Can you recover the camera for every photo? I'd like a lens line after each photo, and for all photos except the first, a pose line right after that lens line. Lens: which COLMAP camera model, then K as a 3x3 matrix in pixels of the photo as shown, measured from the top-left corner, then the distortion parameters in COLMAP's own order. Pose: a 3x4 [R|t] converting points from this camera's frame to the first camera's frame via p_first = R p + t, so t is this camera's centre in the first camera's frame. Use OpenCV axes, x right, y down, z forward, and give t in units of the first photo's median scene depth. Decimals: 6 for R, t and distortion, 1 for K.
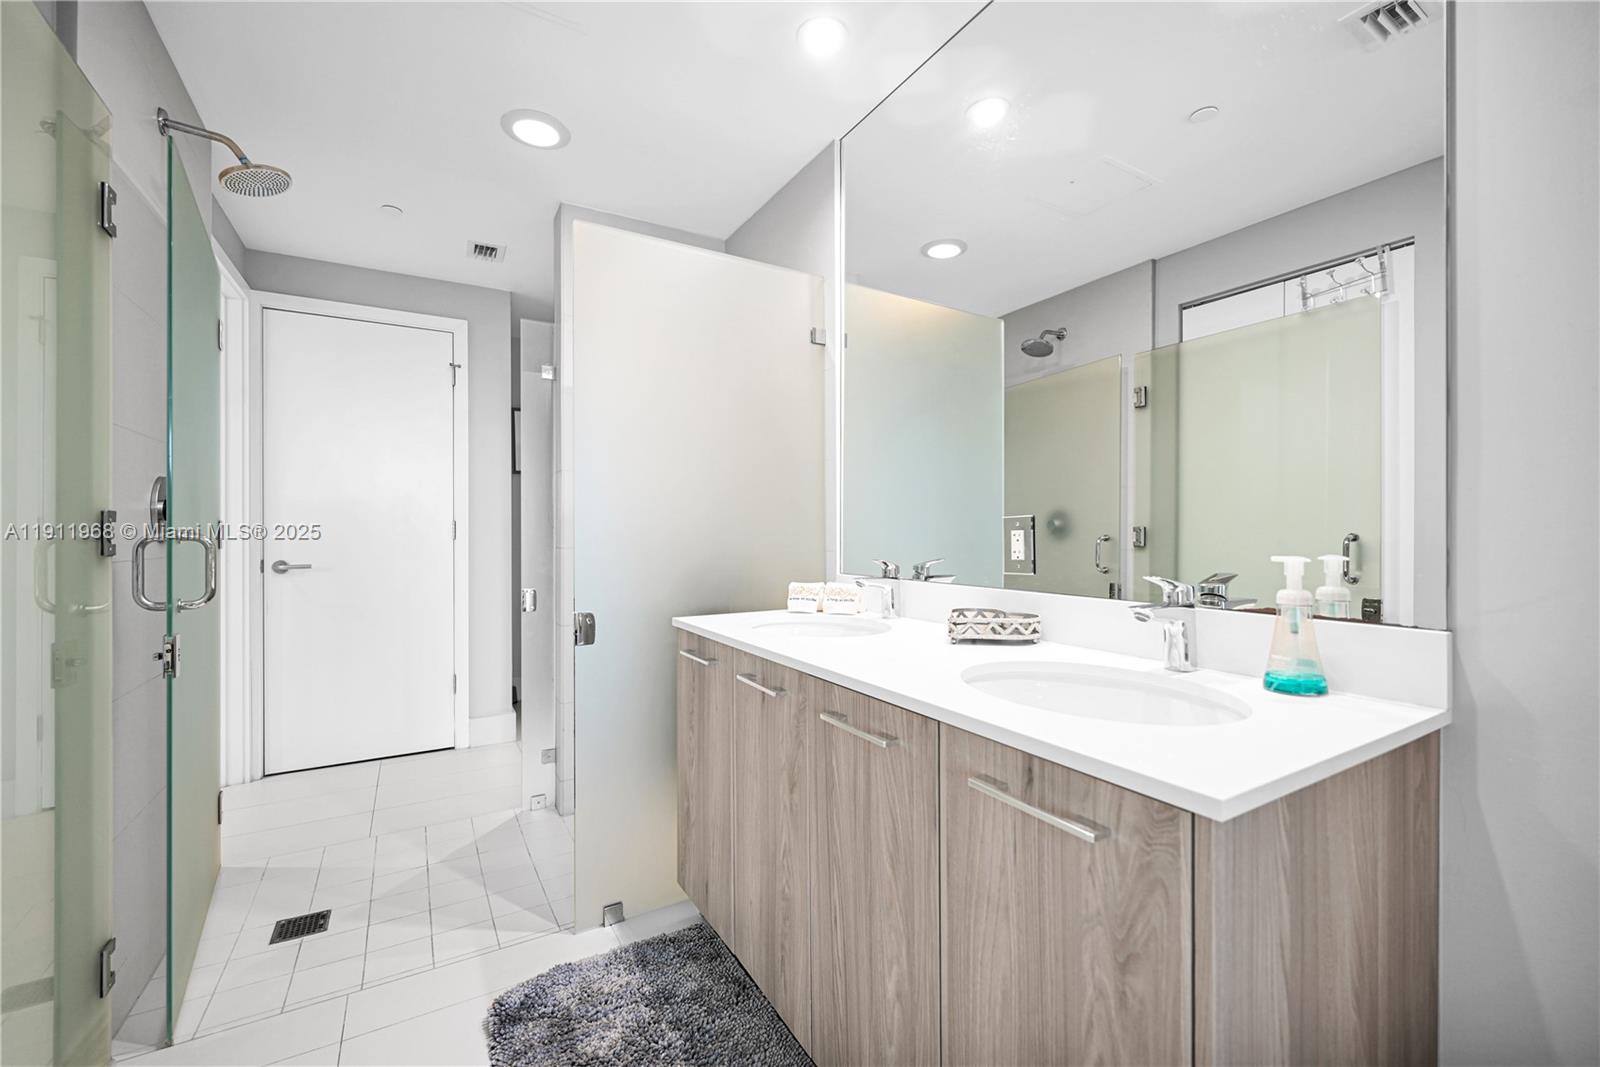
lens RADIAL K [[659.0, 0, 799.4], [0, 659.0, 532.1], [0, 0, 1]] dist [-0.000610, -0.000108]
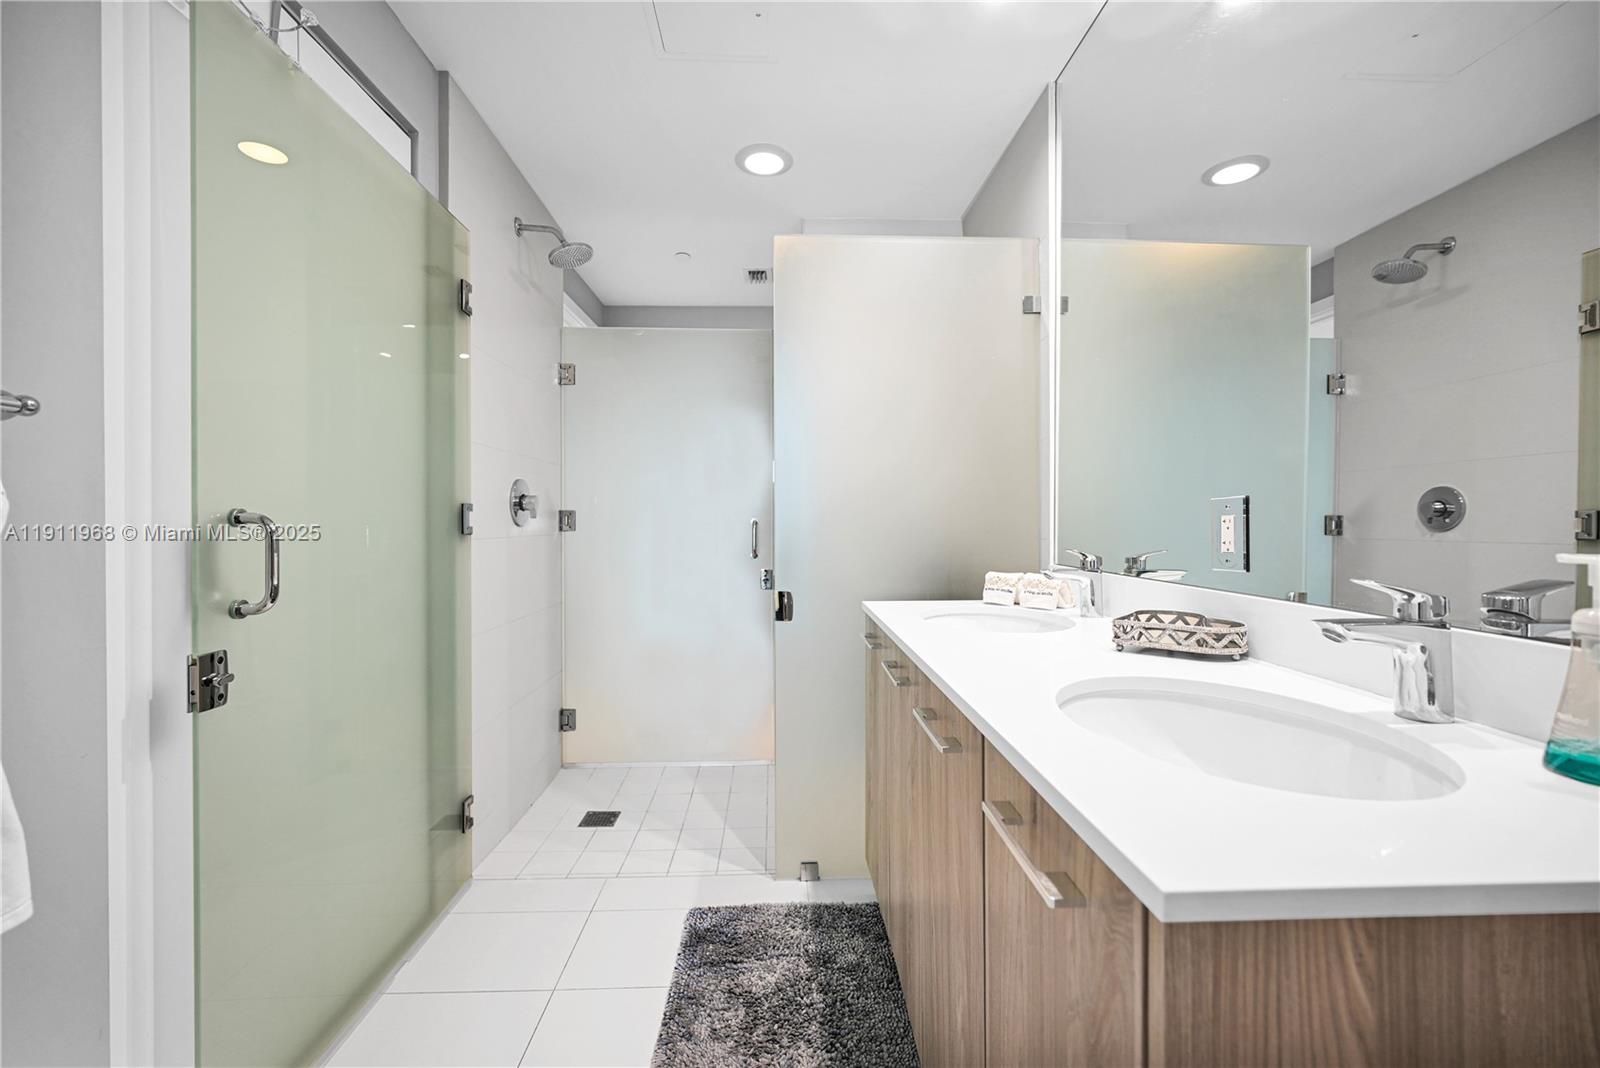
lens RADIAL K [[644.3, 0, 807.3], [0, 644.3, 526.2], [0, 0, 1]] dist [-0.001478, -0.000355]
pose [[0.878709, 0.005001, -0.477332, 0.259971], [-0.000925, 0.999961, 0.008774, 0.004295], [0.477357, -0.007268, 0.878679, 0.088829]]
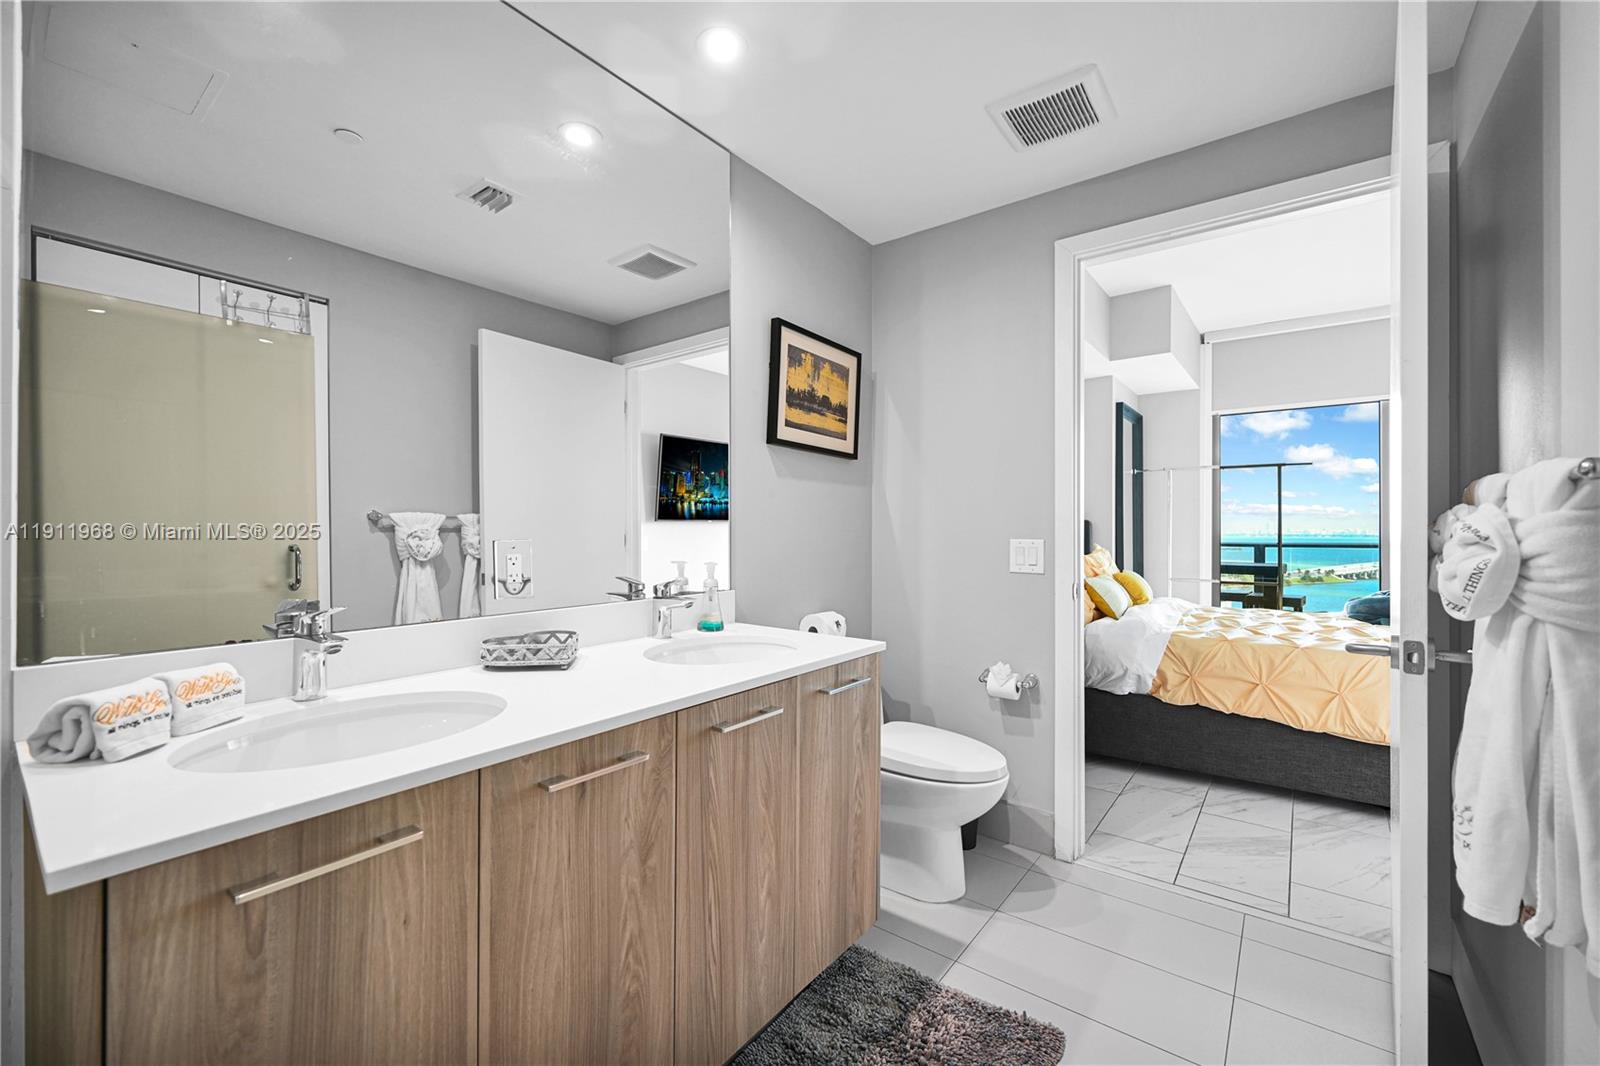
lens RADIAL K [[644.3, 0, 807.3], [0, 644.3, 525.2], [0, 0, 1]] dist [-0.001478, -0.000355]
pose [[-0.380804, 0.001406, 0.924655, -0.795034], [-0.000539, 0.999998, -0.001743, -0.045700], [-0.924656, -0.001162, -0.380803, 1.013355]]
